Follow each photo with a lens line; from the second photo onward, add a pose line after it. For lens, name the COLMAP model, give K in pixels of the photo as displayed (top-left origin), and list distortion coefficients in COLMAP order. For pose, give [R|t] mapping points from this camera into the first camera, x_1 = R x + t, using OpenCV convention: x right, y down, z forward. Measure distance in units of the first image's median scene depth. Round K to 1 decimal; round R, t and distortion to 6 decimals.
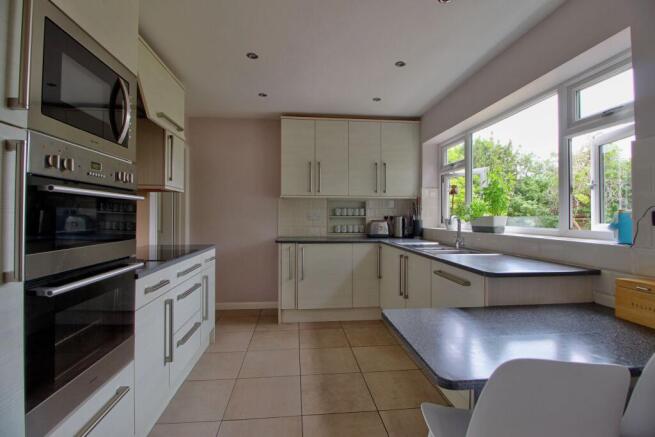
lens RADIAL K [[308.6, 0, 328.2], [0, 308.6, 216.1], [0, 0, 1]] dist [0.000012, 0.000045]
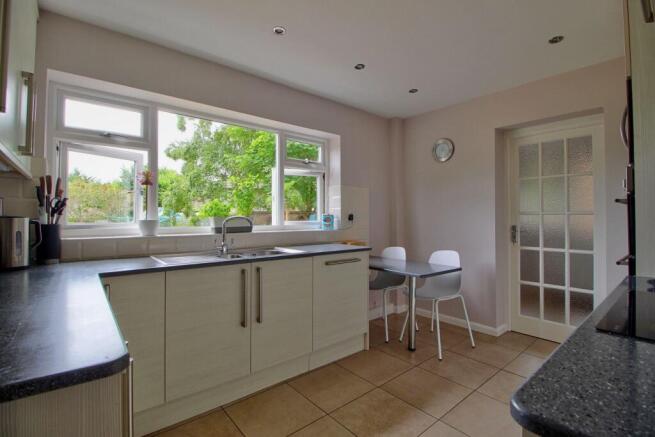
lens RADIAL K [[308.6, 0, 328.2], [0, 308.6, 216.1], [0, 0, 1]] dist [0.000012, 0.000045]
pose [[-0.556544, -0.001798, 0.830816, -0.623730], [-0.004963, 0.999987, -0.001161, -0.000991], [-0.830804, -0.004770, -0.556545, 1.631062]]
